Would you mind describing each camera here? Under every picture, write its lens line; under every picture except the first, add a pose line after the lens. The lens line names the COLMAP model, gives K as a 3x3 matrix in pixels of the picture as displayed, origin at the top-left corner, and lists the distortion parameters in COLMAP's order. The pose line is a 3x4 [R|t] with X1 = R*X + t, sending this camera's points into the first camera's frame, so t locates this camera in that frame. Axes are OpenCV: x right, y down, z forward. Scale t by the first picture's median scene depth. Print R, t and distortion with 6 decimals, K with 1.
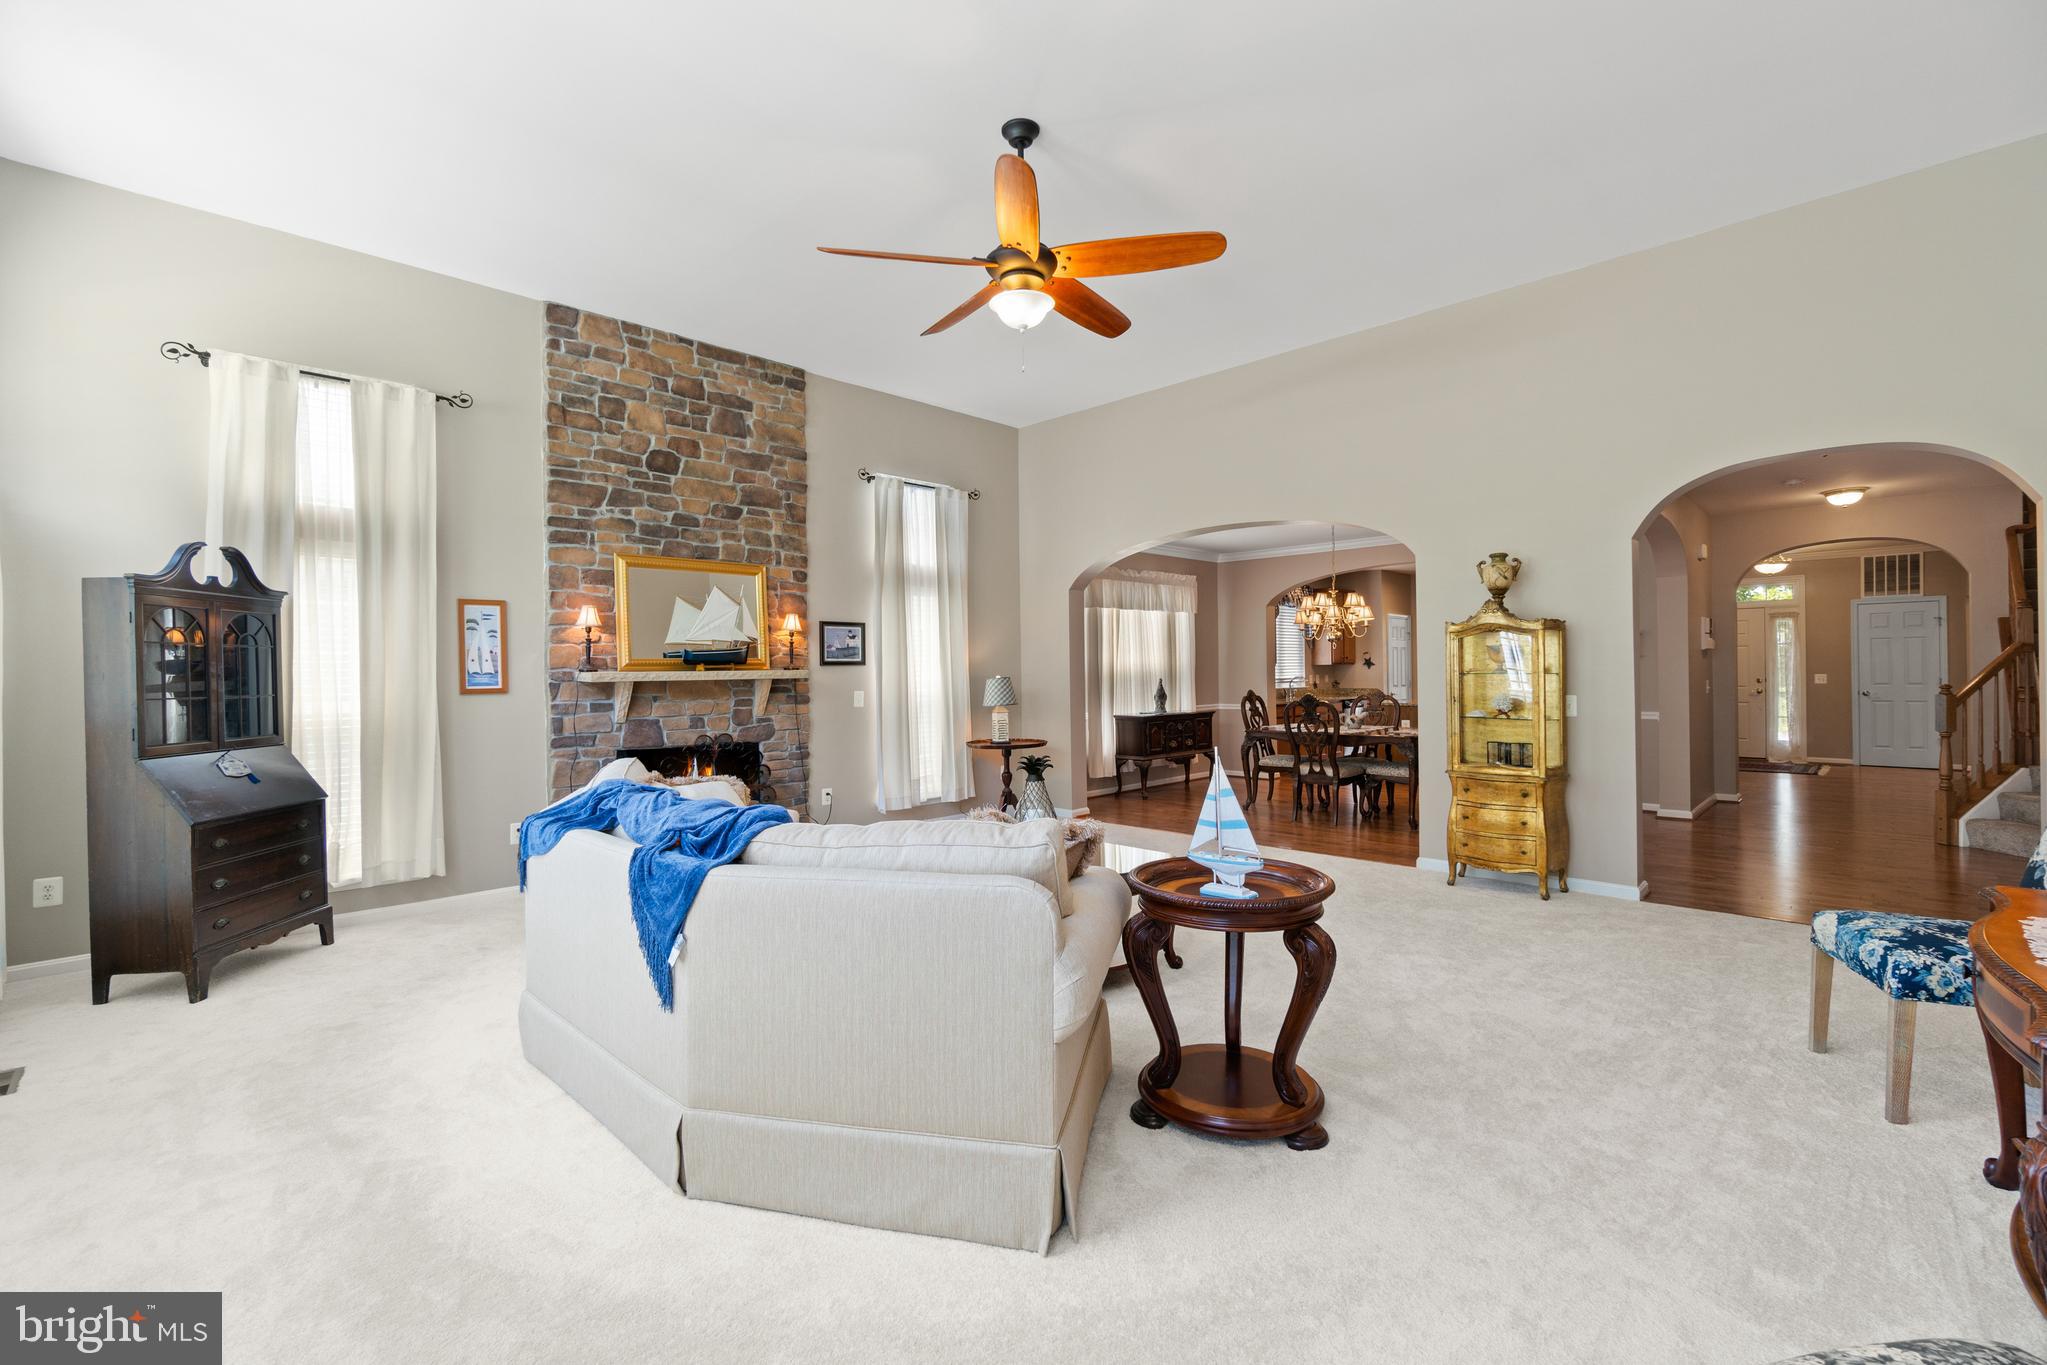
lens RADIAL K [[858.1, 0, 1012.0], [0, 858.1, 672.1], [0, 0, 1]] dist [-0.007016, -0.000108]
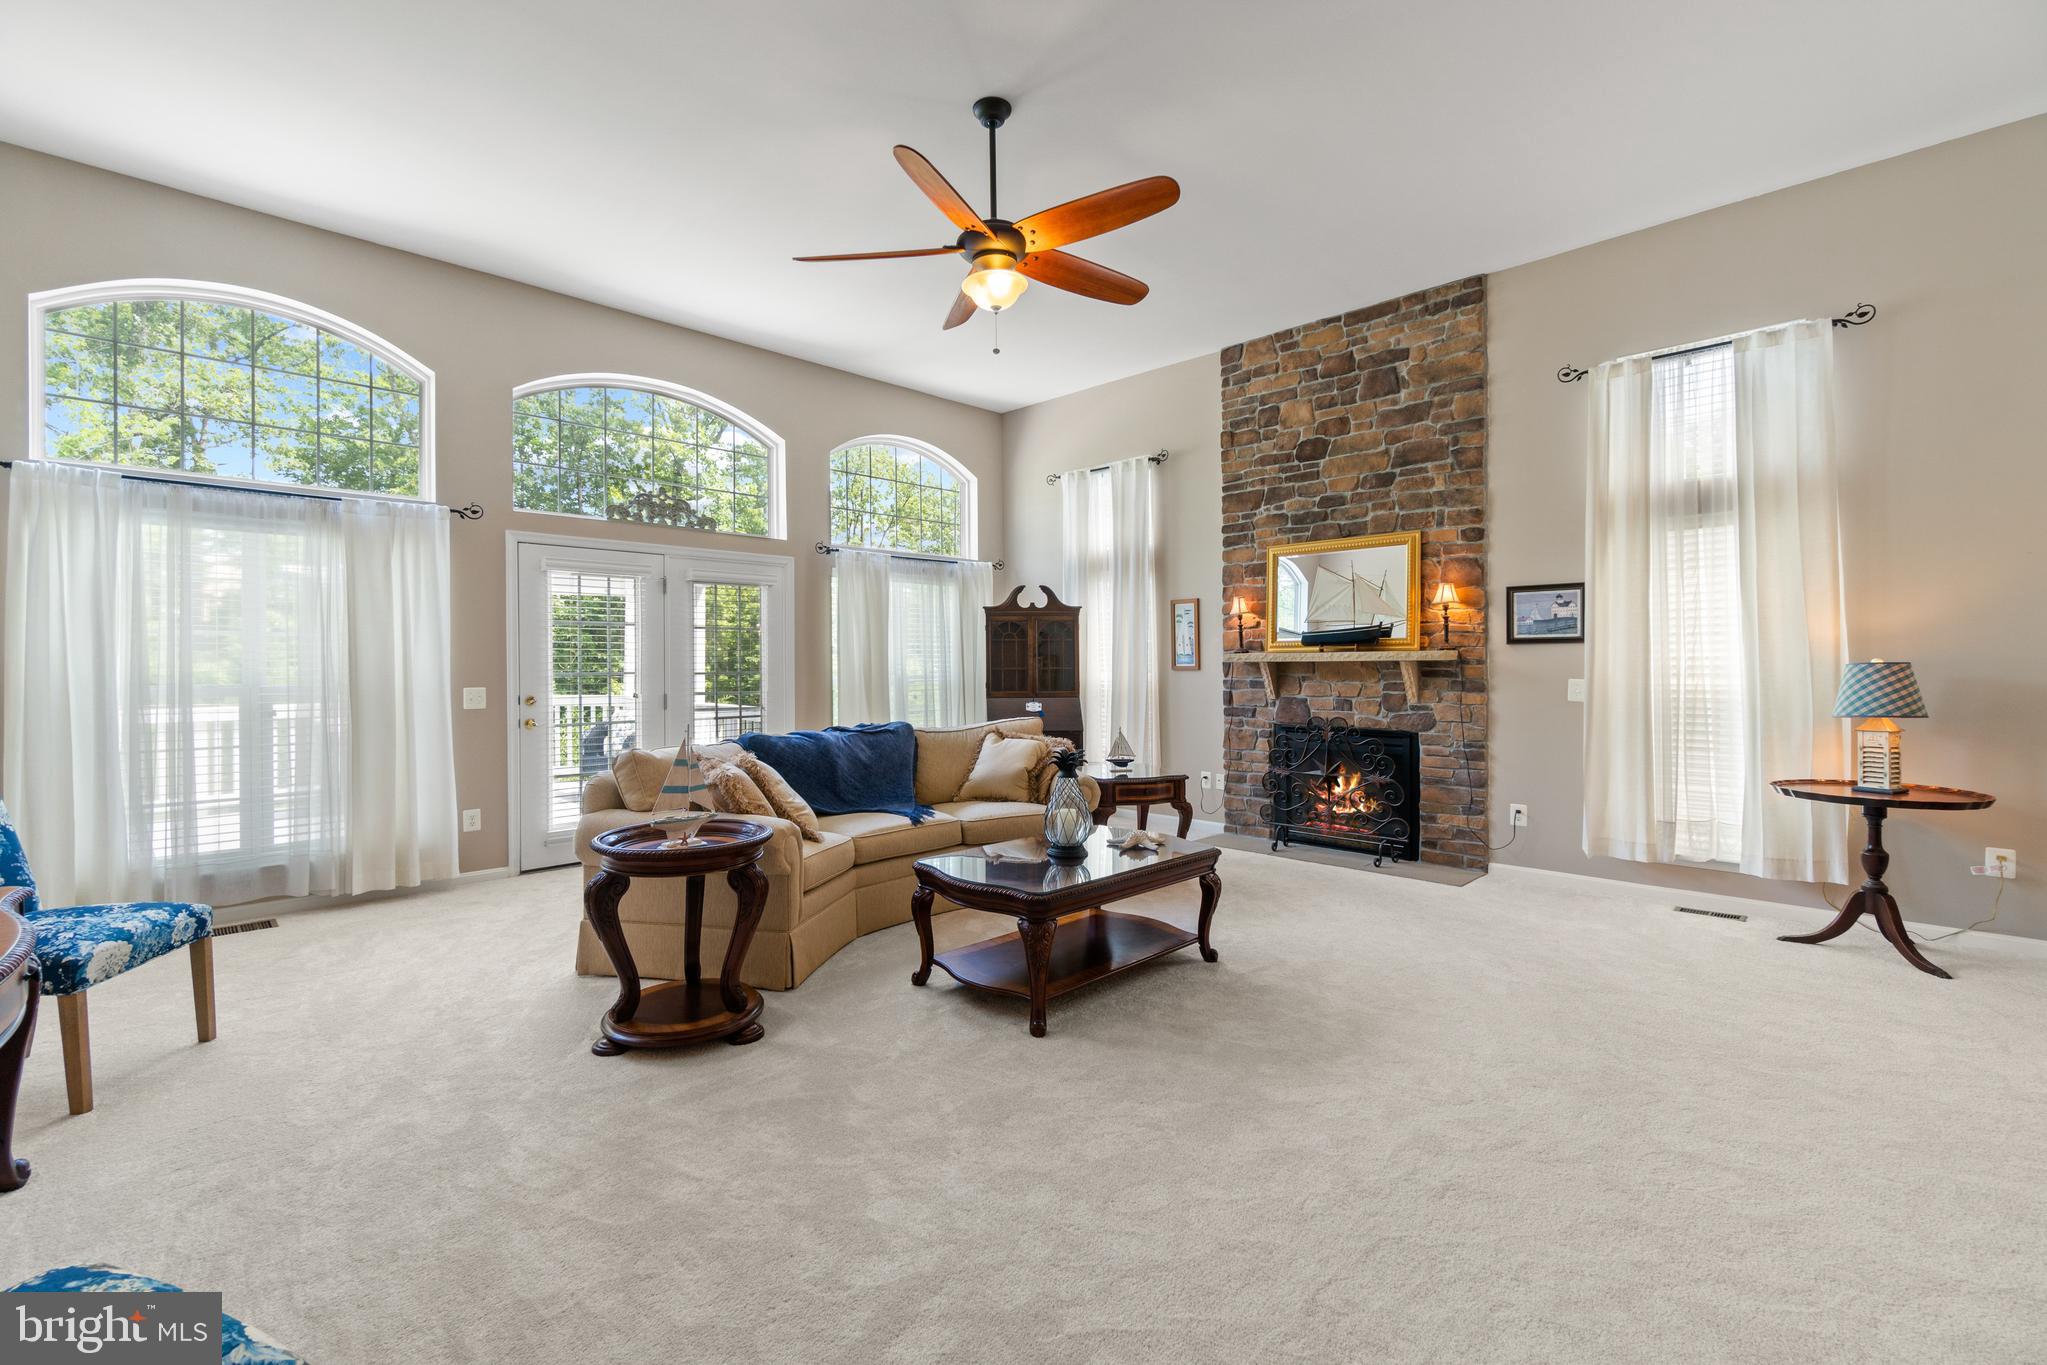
lens RADIAL K [[878.4, 0, 1026.3], [0, 878.4, 654.4], [0, 0, 1]] dist [-0.004144, -0.000196]
pose [[0.030291, 0.004434, -0.999531, 0.628715], [0.008550, 0.999952, 0.004695, -0.006482], [0.999505, -0.008688, 0.030252, 0.610718]]
